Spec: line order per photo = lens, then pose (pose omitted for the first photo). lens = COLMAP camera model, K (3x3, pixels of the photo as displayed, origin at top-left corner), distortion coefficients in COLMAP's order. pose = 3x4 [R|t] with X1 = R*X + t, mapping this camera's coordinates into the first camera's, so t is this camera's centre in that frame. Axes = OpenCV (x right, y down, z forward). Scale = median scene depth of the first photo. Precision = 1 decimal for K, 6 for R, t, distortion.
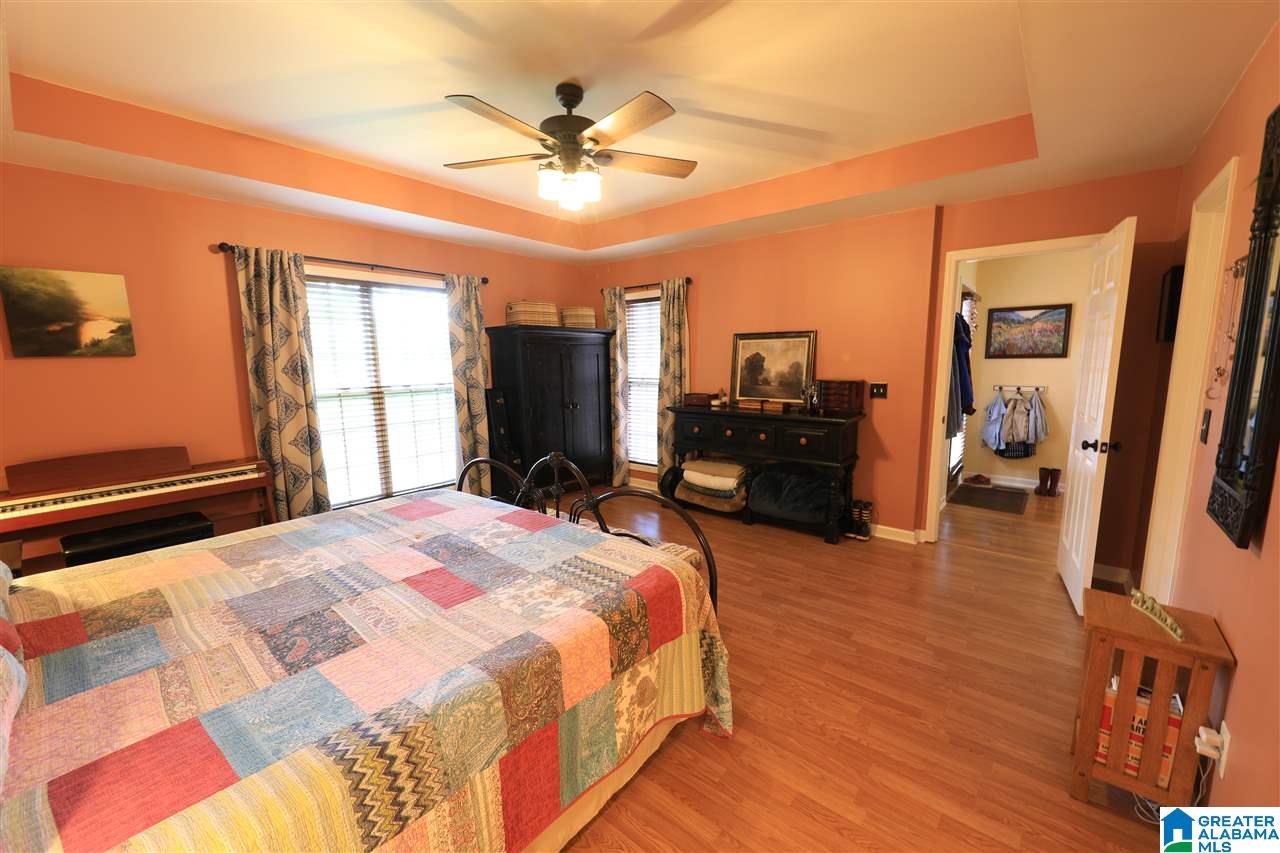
lens RADIAL K [[500.5, 0, 635.8], [0, 500.5, 428.9], [0, 0, 1]] dist [0.014887, 0.000411]
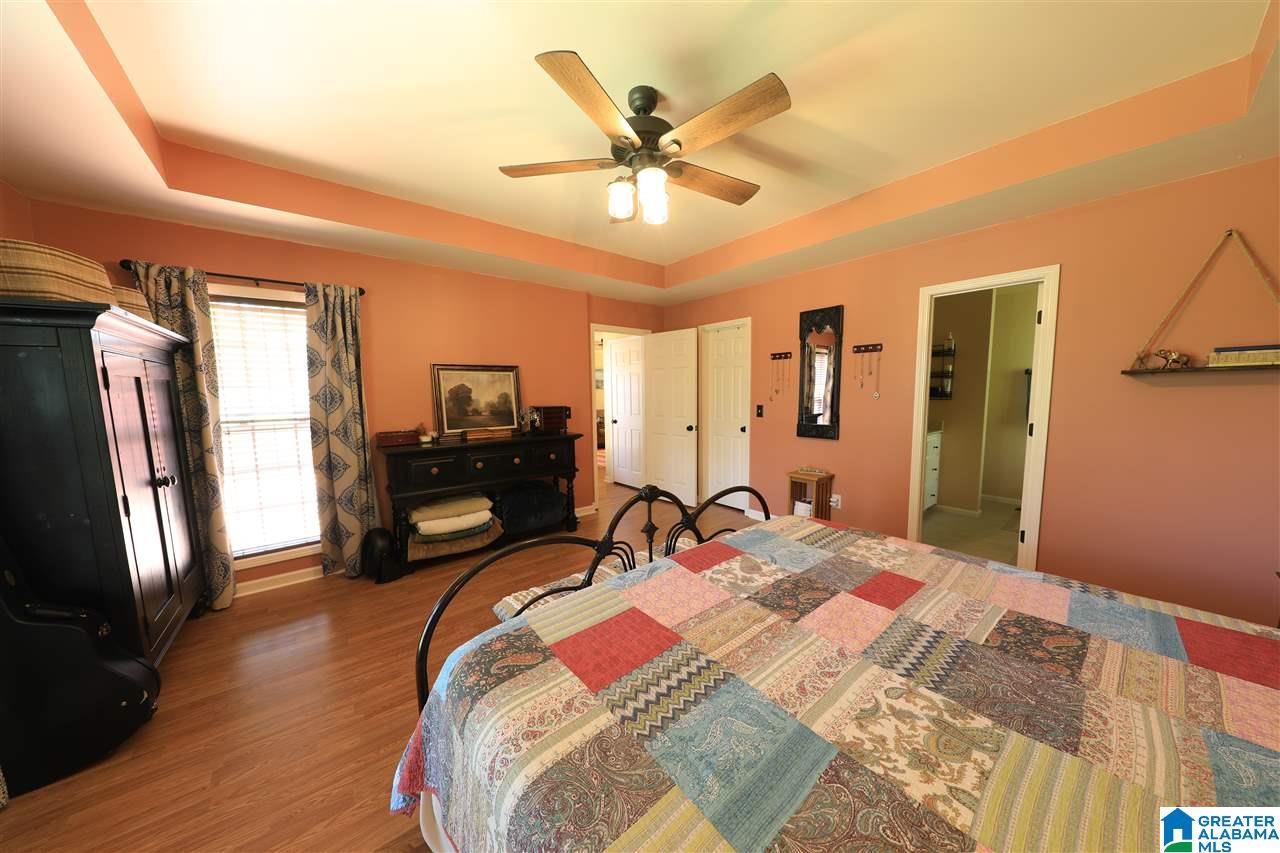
lens RADIAL K [[406.9, 0, 644.3], [0, 406.9, 430.4], [0, 0, 1]] dist [-0.002321, -0.000356]
pose [[0.175686, -0.086179, 0.980667, -0.892398], [0.150315, 0.986829, 0.059792, -0.096952], [-0.972903, 0.136904, 0.186326, 0.903252]]
